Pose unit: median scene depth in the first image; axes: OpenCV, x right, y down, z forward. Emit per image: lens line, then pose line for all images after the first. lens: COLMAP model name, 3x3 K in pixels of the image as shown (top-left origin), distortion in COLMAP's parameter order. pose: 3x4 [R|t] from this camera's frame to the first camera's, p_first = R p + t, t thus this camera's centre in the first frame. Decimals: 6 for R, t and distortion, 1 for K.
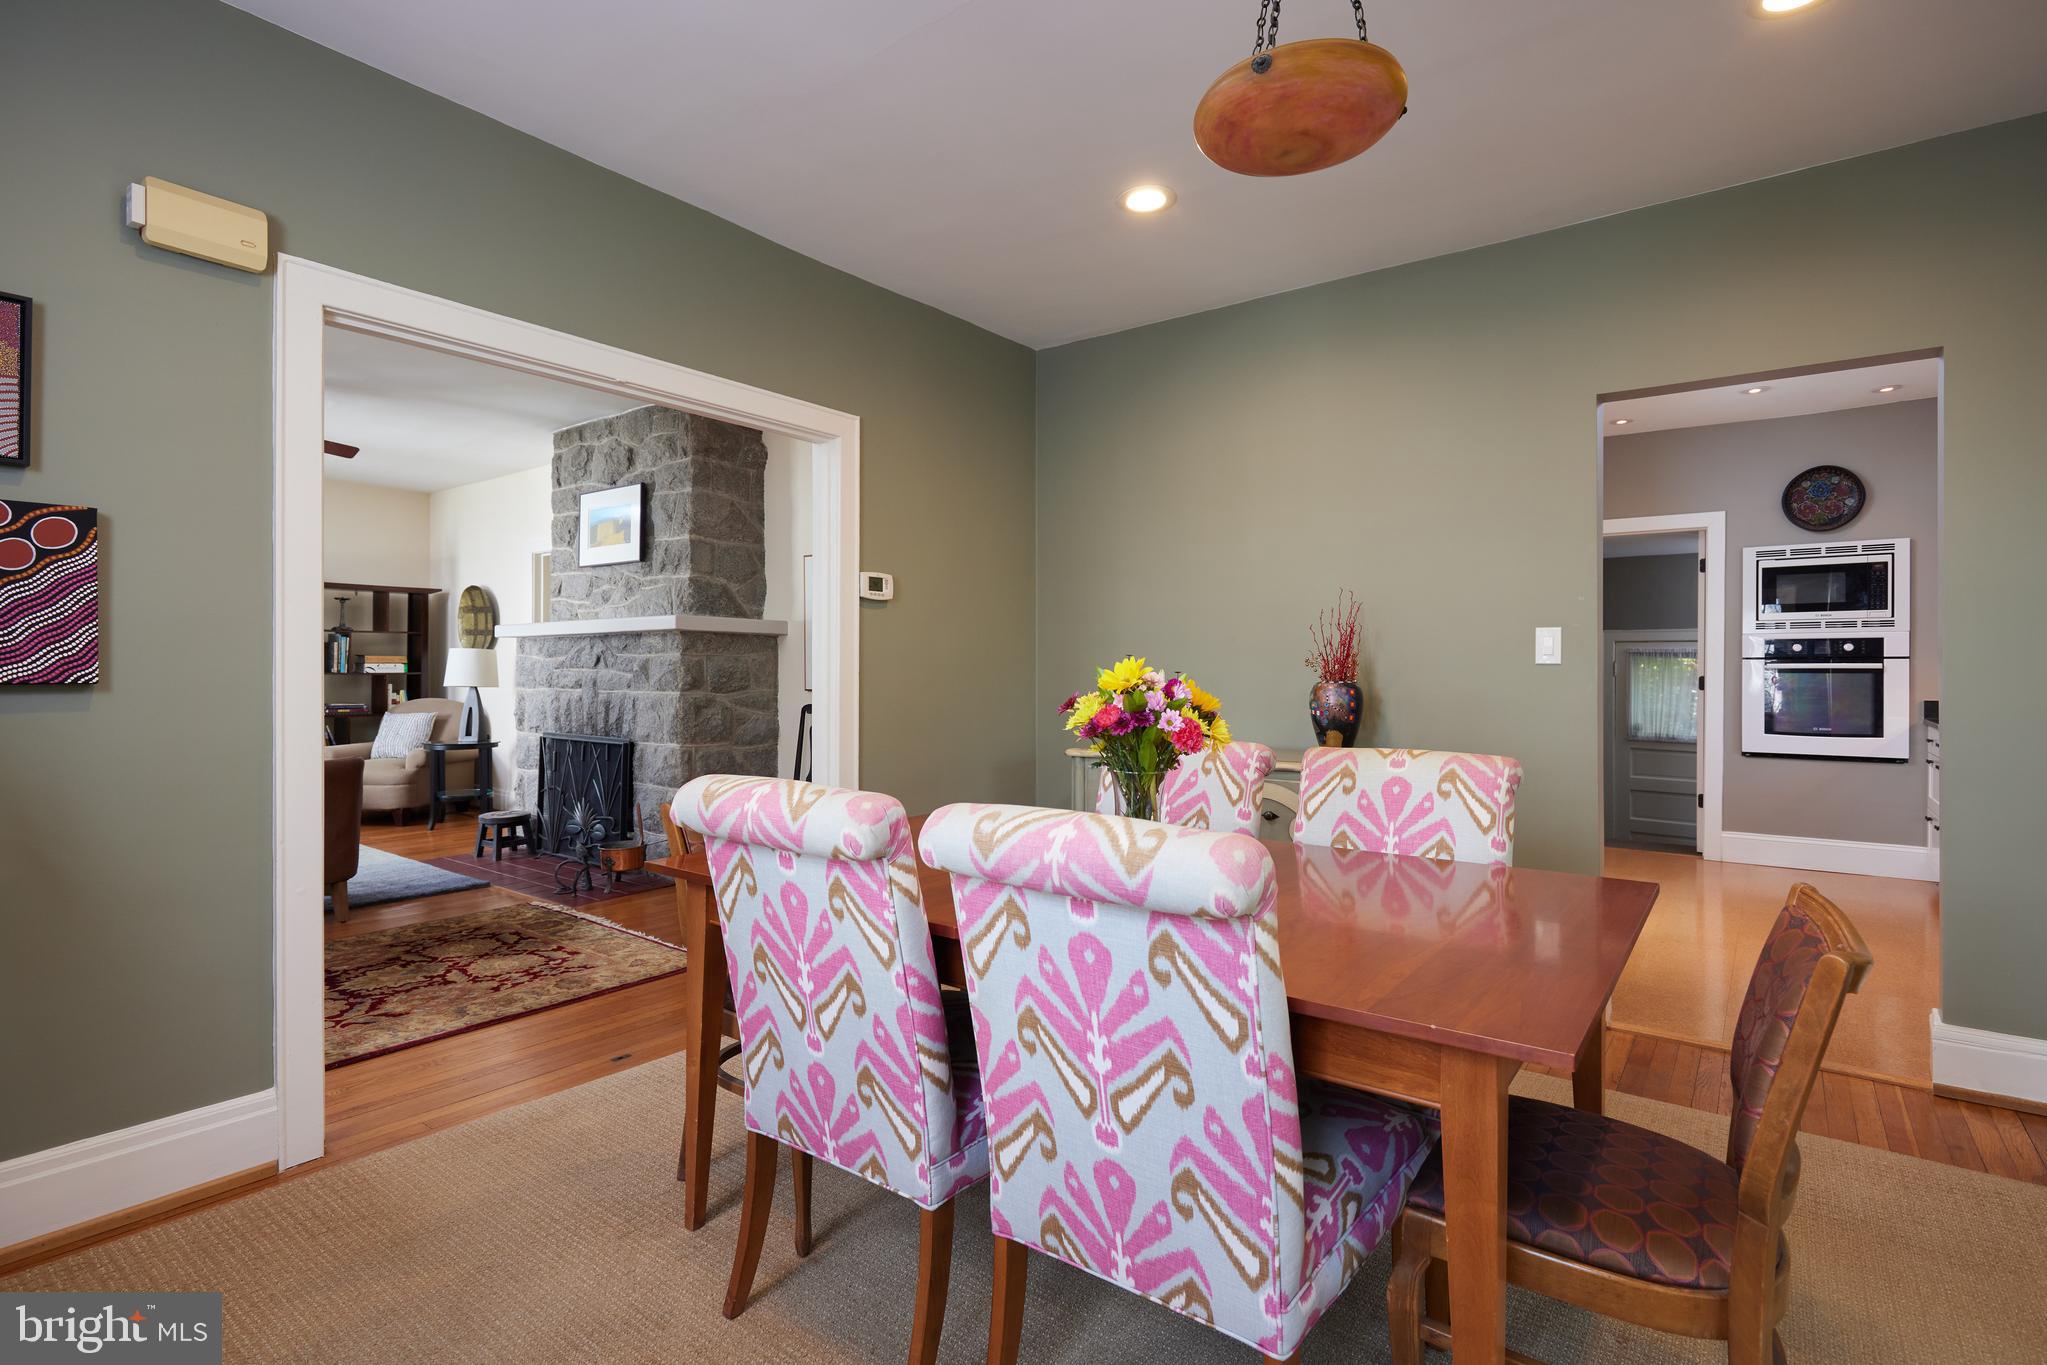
lens RADIAL K [[995.9, 0, 1032.2], [0, 995.9, 673.3], [0, 0, 1]] dist [0.005131, -0.000585]
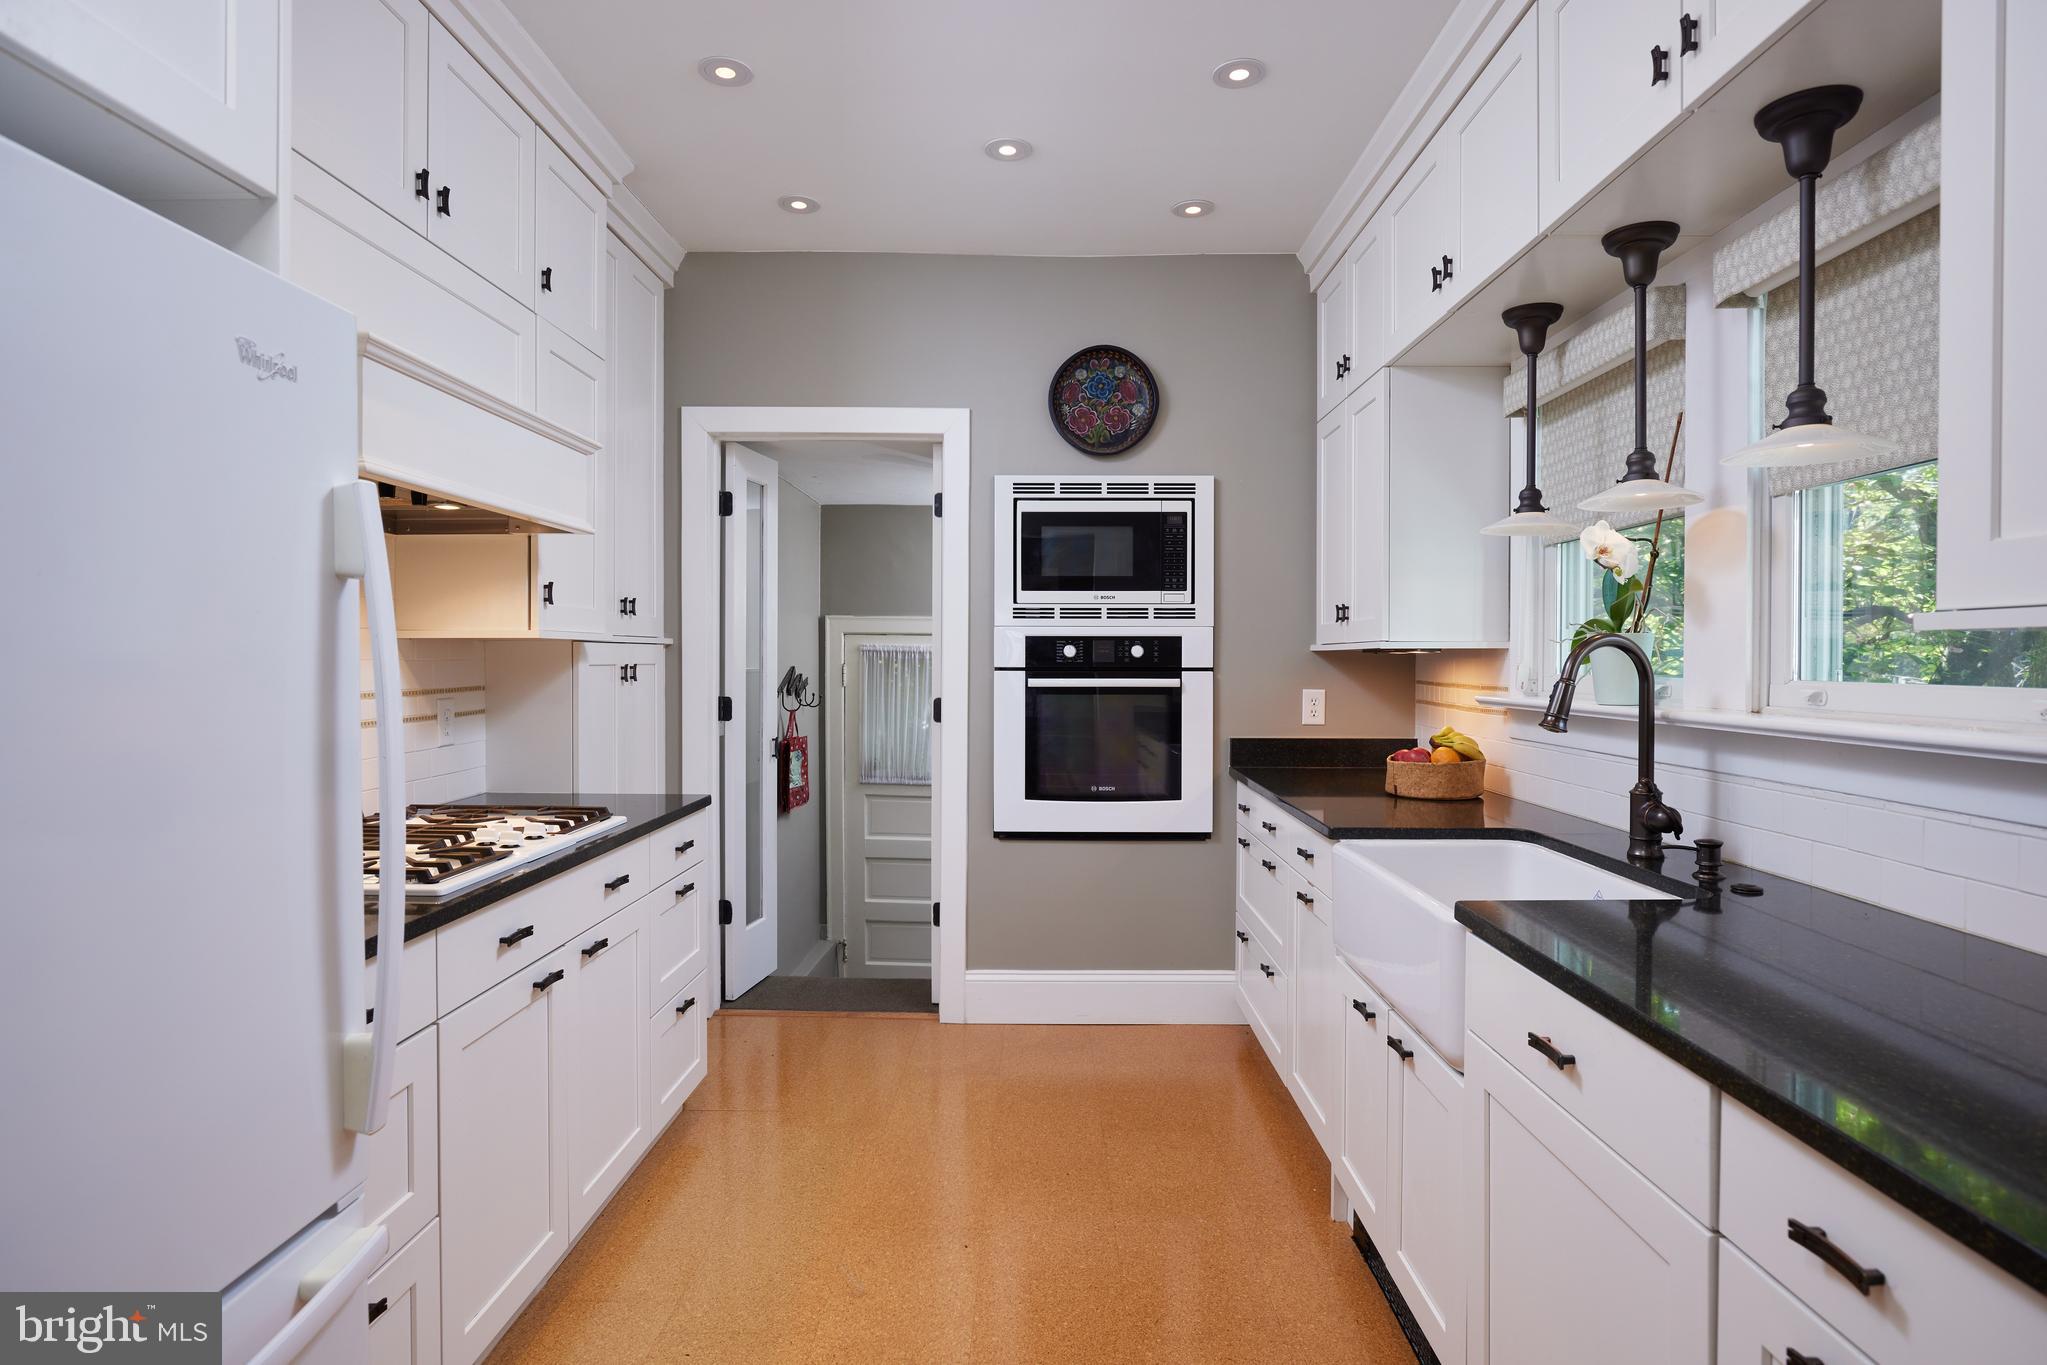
lens RADIAL K [[1108.4, 0, 1093.8], [0, 1108.4, 680.8], [0, 0, 1]] dist [-0.025941, 0.005905]
pose [[0.802563, -0.008919, 0.596501, 0.396367], [-0.000255, 0.999883, 0.015294, -0.018631], [-0.596568, -0.012427, 0.802467, 0.477760]]
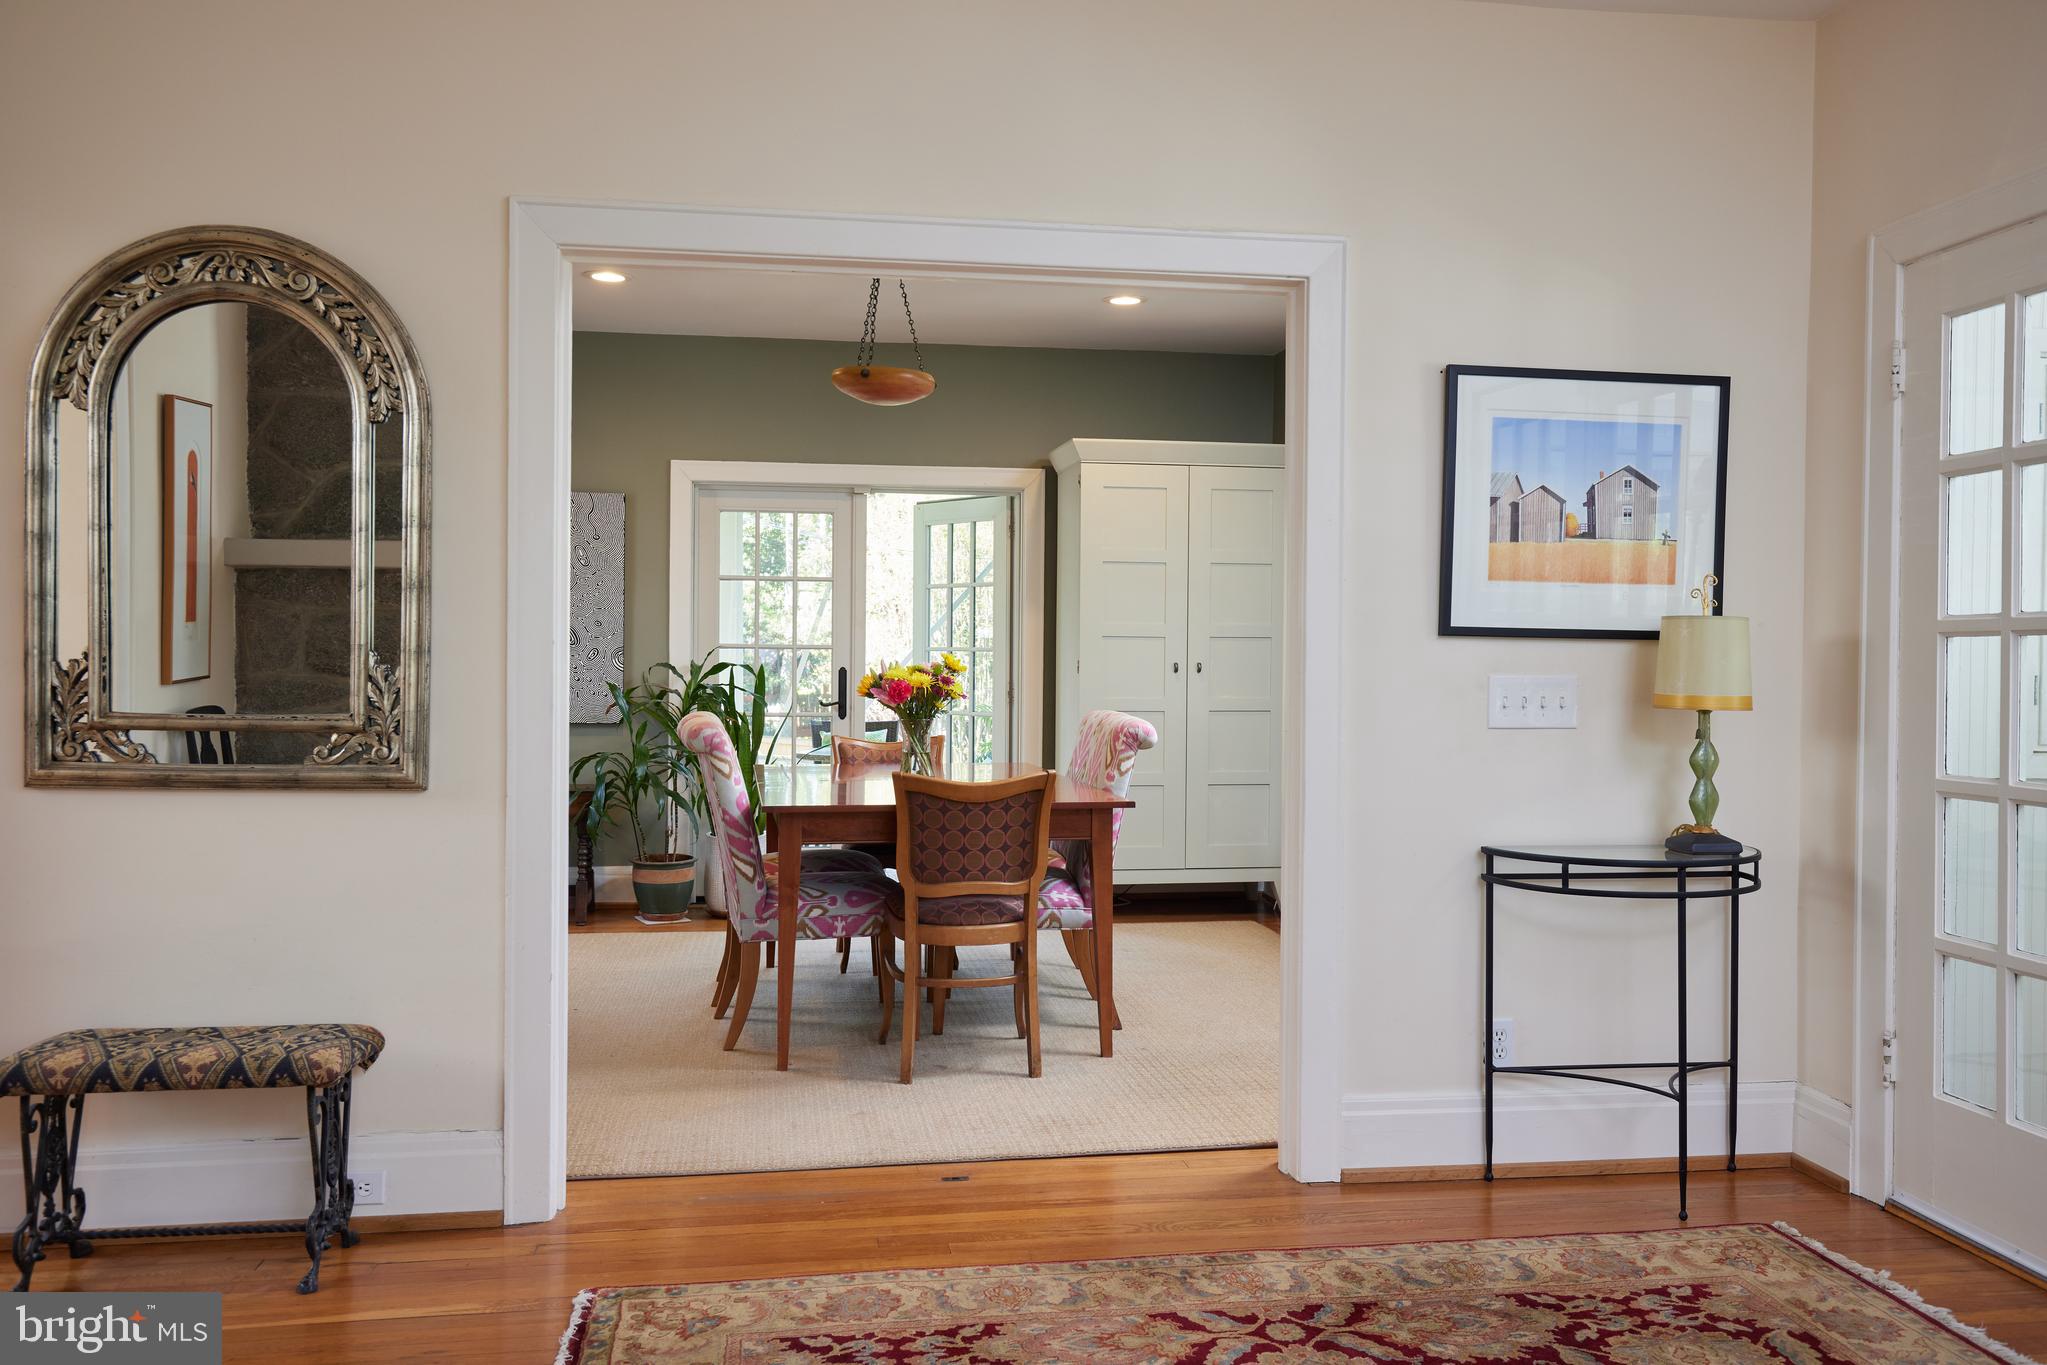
lens RADIAL K [[1600.5, 0, 1022.6], [0, 1600.5, 669.3], [0, 0, 1]] dist [0.025905, 0.003918]
pose [[-0.715036, -0.016519, 0.698893, -0.679635], [-0.011272, 0.999863, 0.012100, -0.008425], [-0.698997, 0.000774, -0.715124, 0.965966]]
